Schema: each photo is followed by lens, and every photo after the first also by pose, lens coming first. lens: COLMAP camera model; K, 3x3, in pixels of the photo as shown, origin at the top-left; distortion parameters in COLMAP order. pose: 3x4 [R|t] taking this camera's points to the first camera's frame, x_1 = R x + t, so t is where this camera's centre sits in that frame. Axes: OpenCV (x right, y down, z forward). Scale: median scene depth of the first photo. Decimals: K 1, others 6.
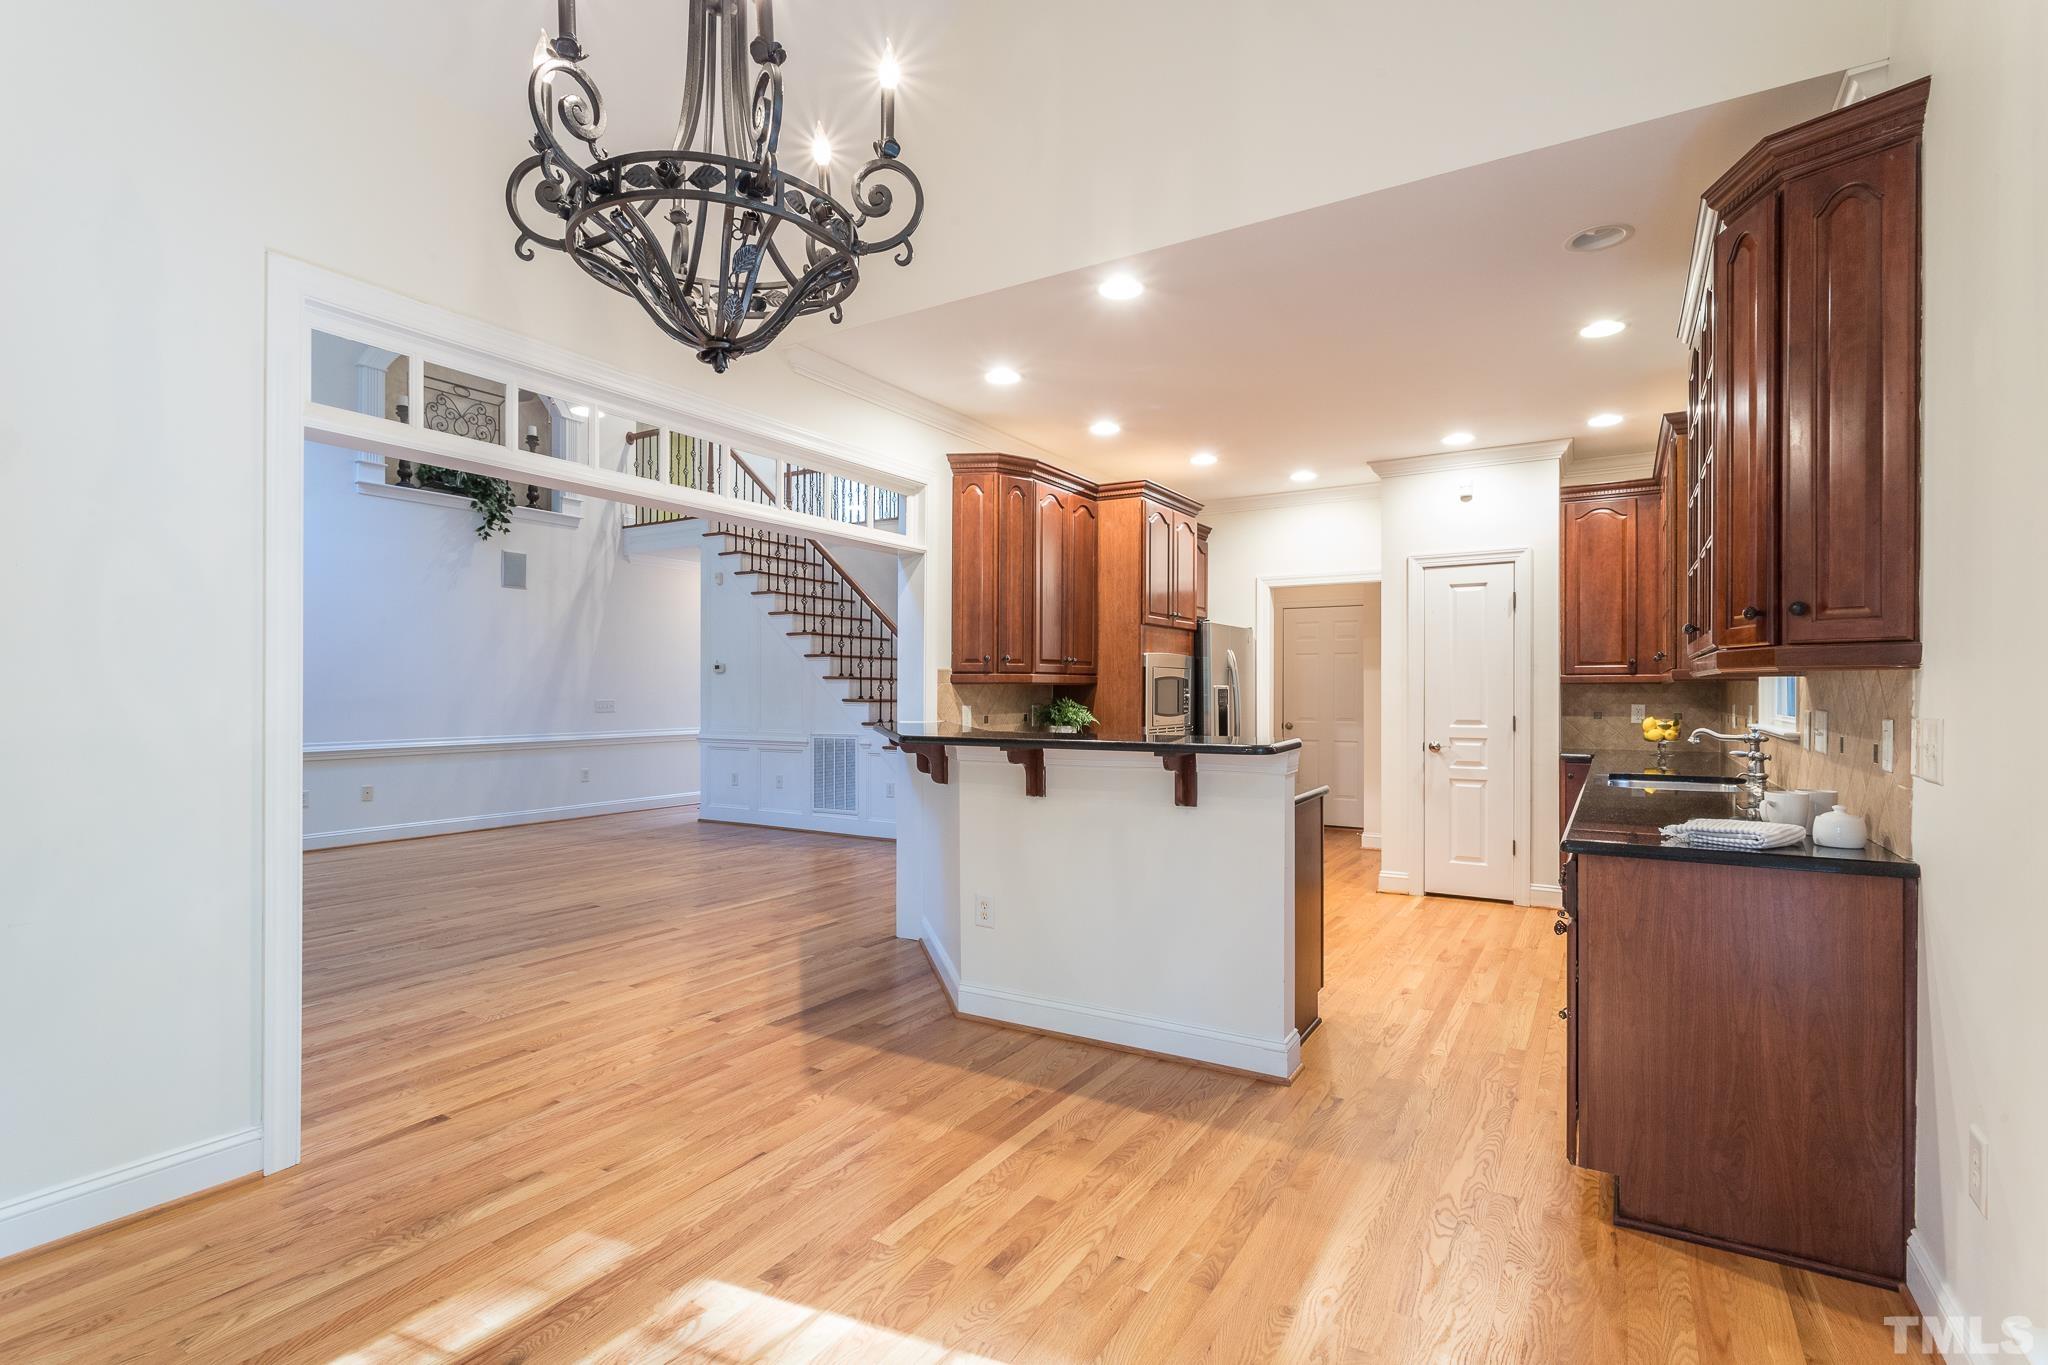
lens RADIAL K [[985.7, 0, 1024.3], [0, 985.7, 692.2], [0, 0, 1]] dist [-0.000822, 0.000004]
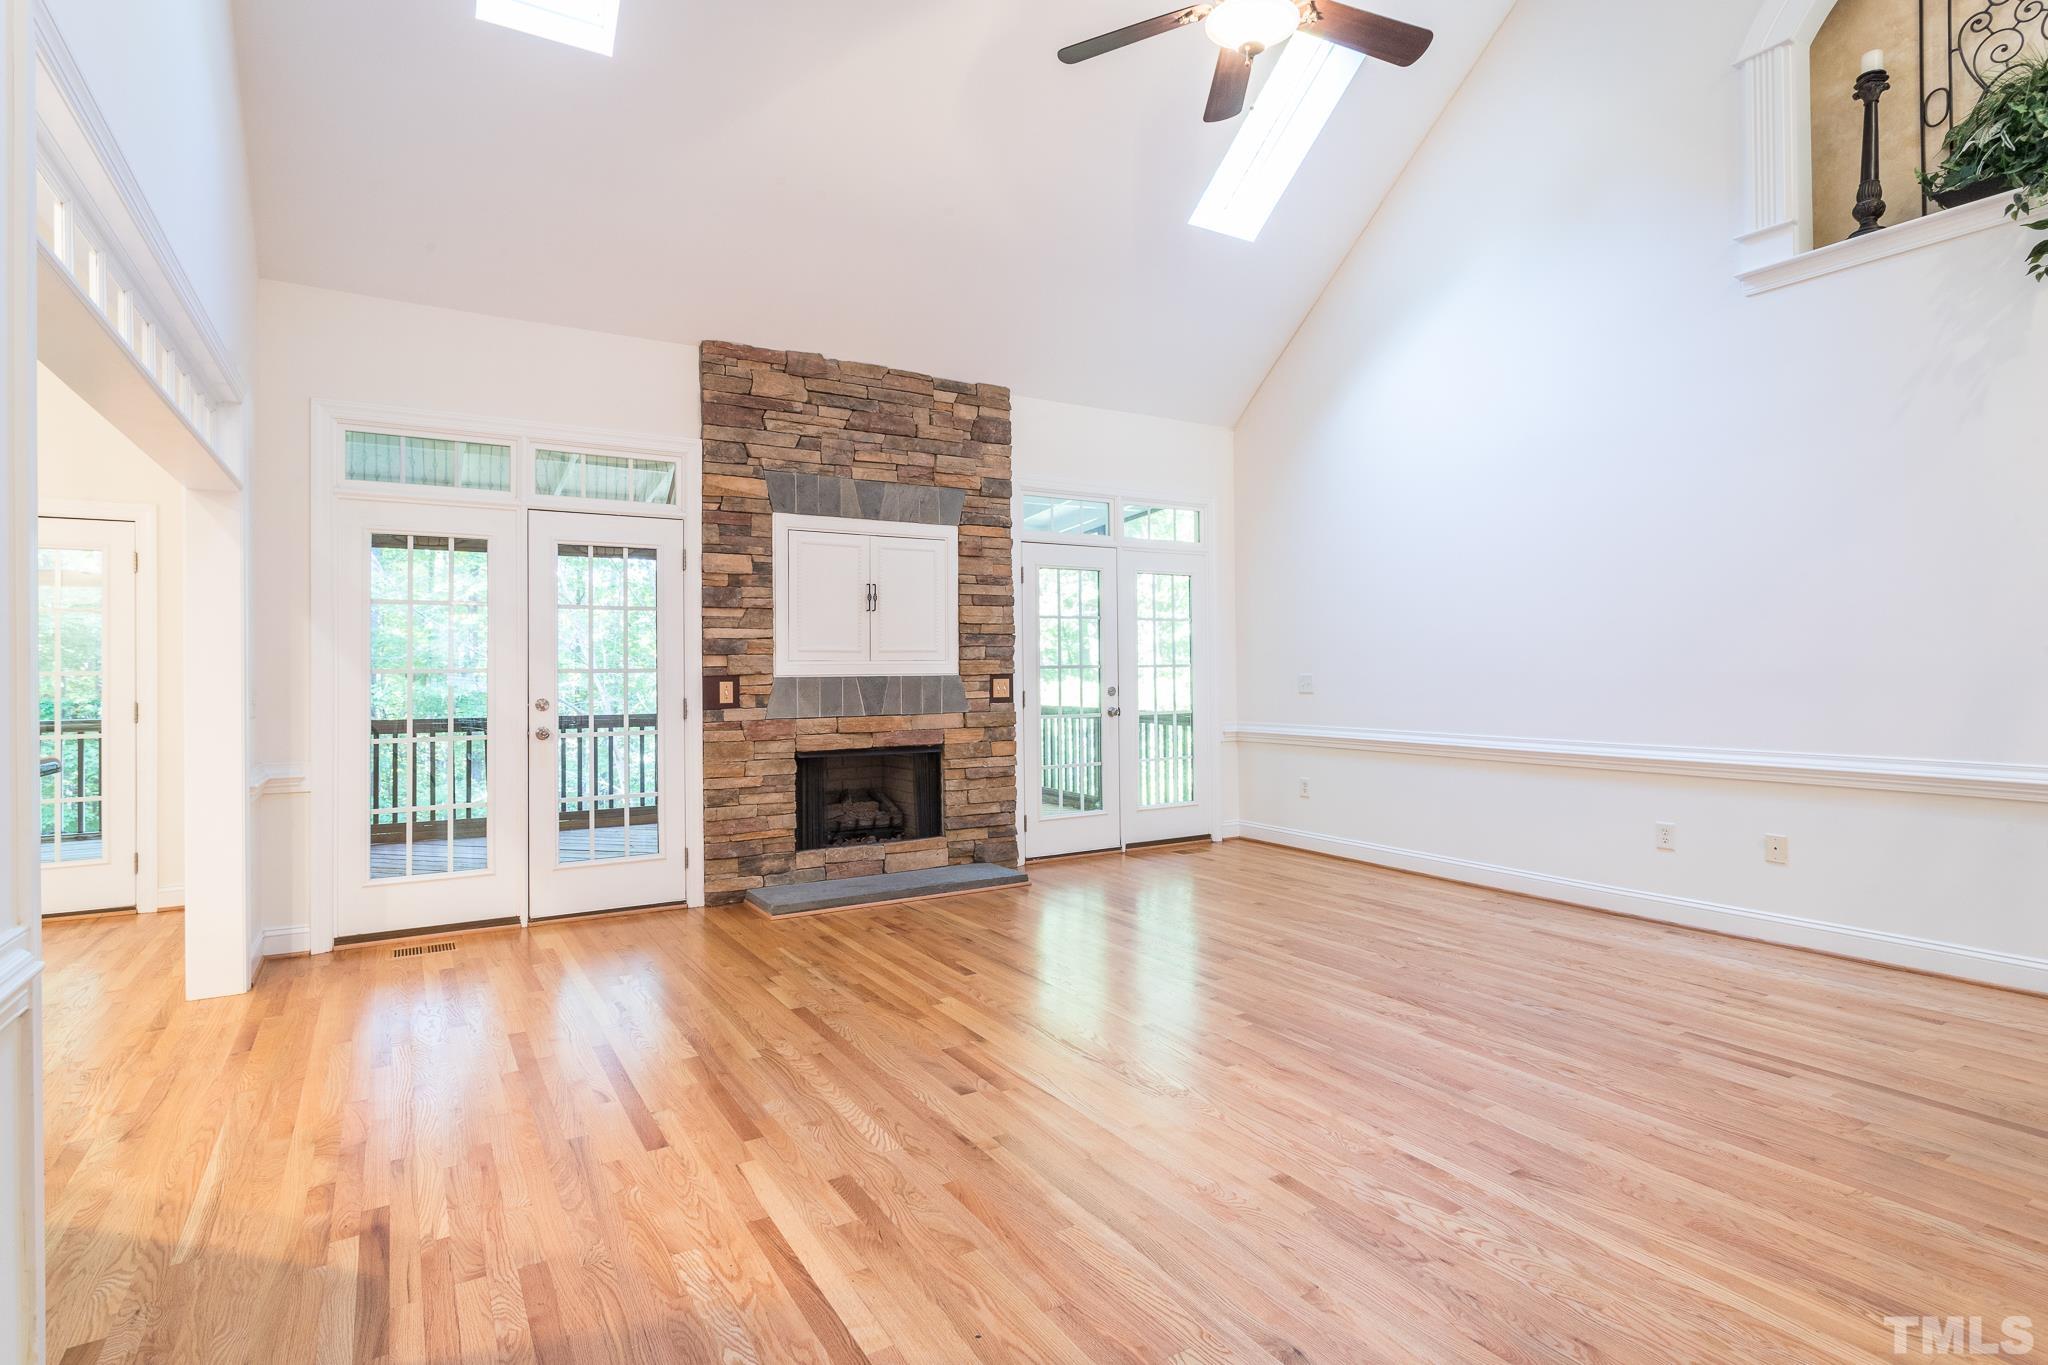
lens RADIAL K [[1040.0, 0, 1015.5], [0, 1040.0, 654.9], [0, 0, 1]] dist [-0.011869, 0.001109]
pose [[-0.461250, -0.009829, -0.887216, 0.025563], [0.008944, 0.999836, -0.015727, 0.002852], [0.887225, -0.015189, -0.461087, 1.365066]]
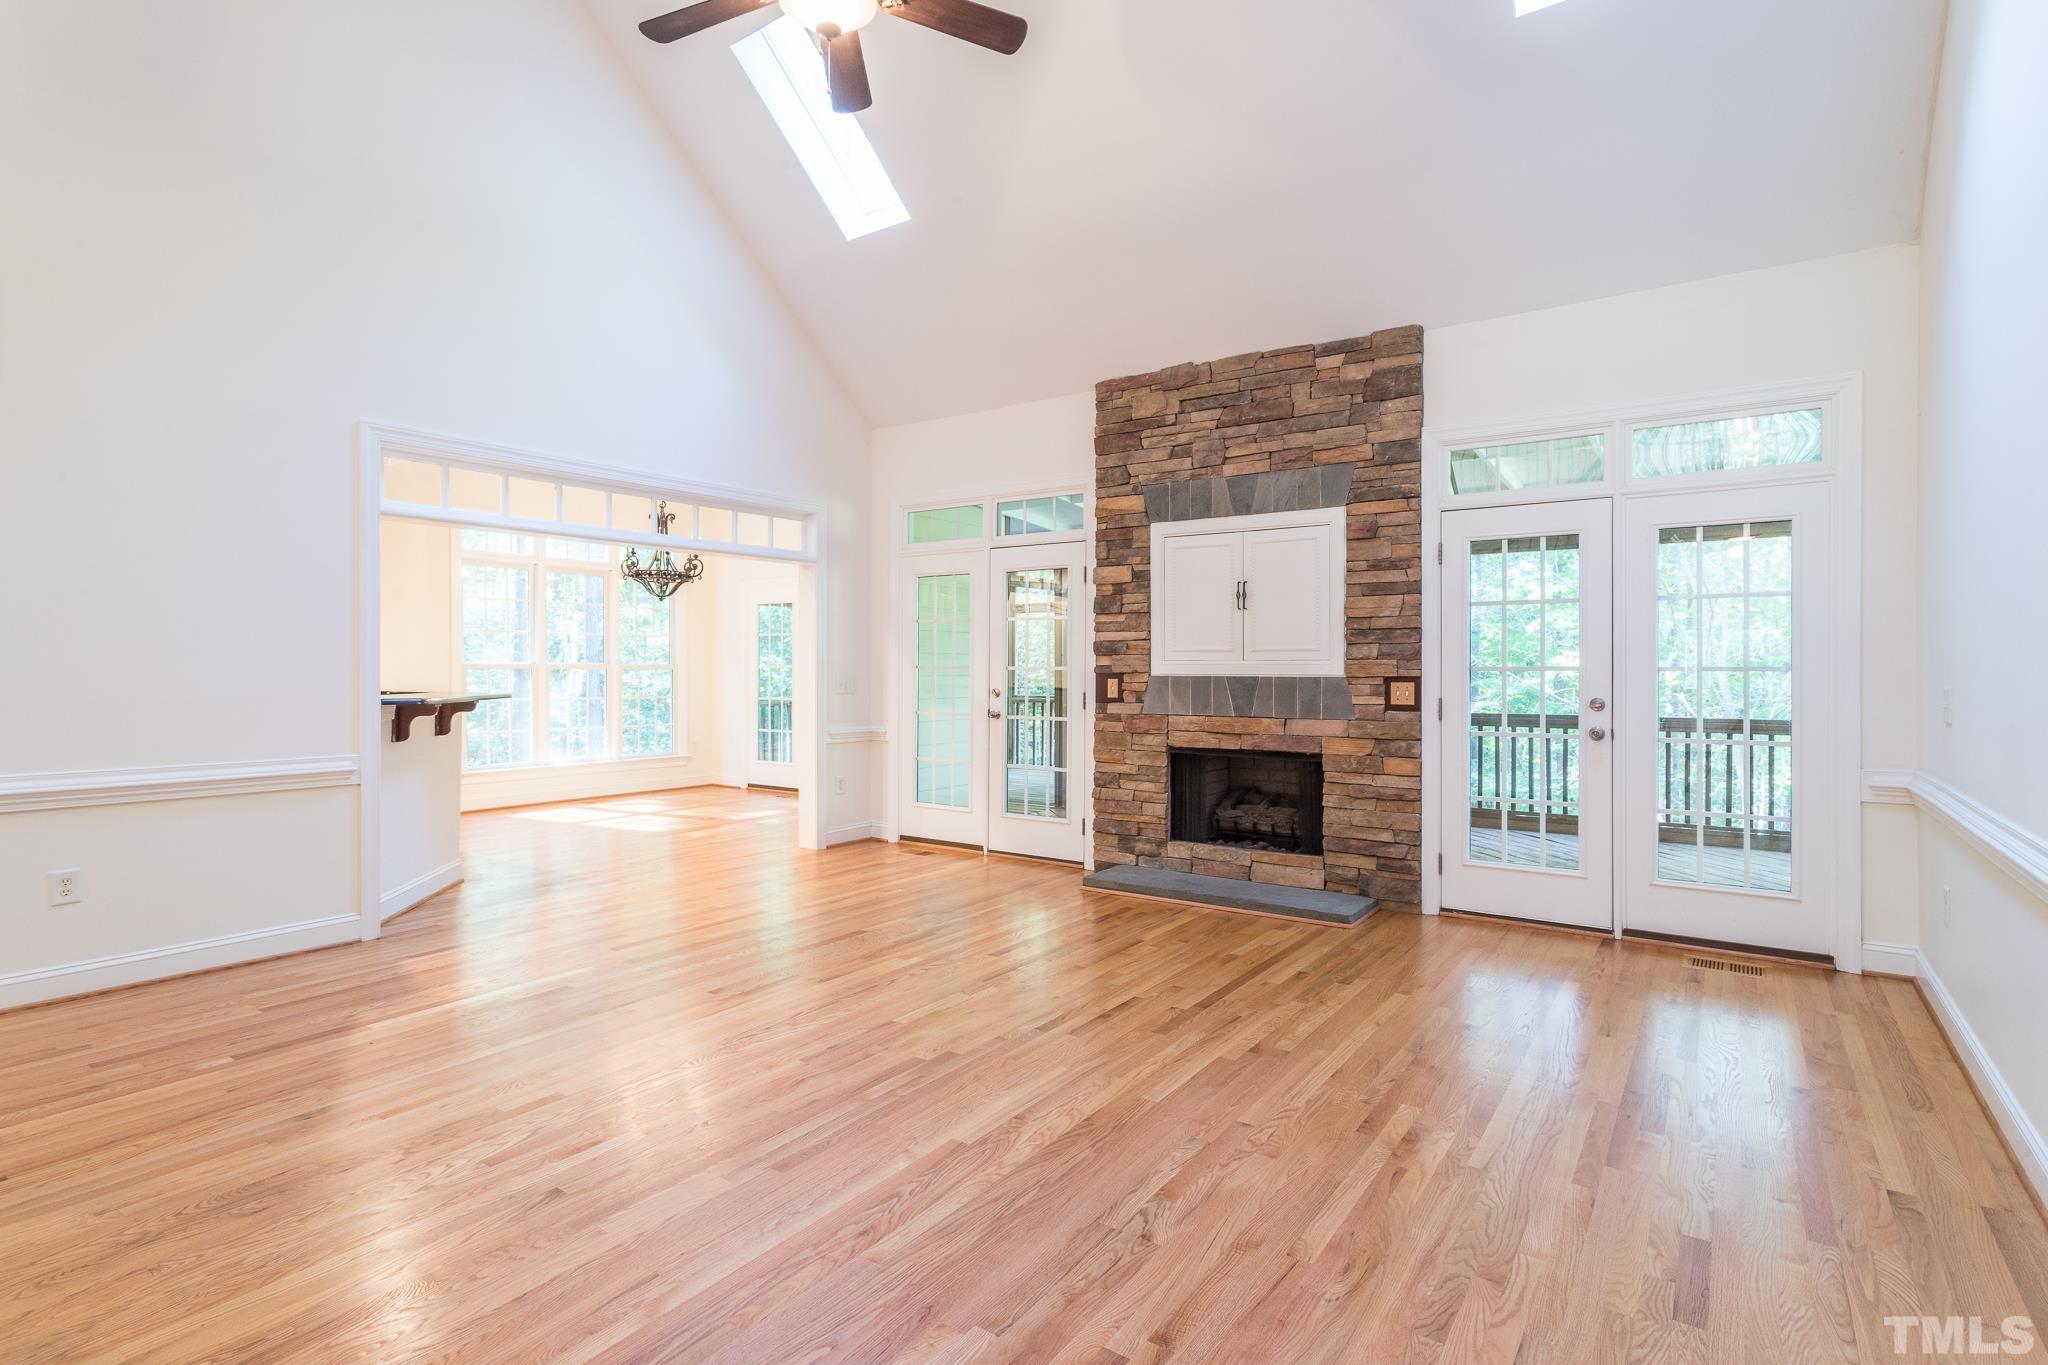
lens RADIAL K [[1011.8, 0, 1021.7], [0, 1011.8, 663.1], [0, 0, 1]] dist [-0.000567, 0.000528]
pose [[-0.997611, -0.003023, 0.069010, -0.740051], [-0.003349, 0.999984, -0.004614, -0.001384], [-0.068995, -0.004834, -0.997605, 1.786208]]
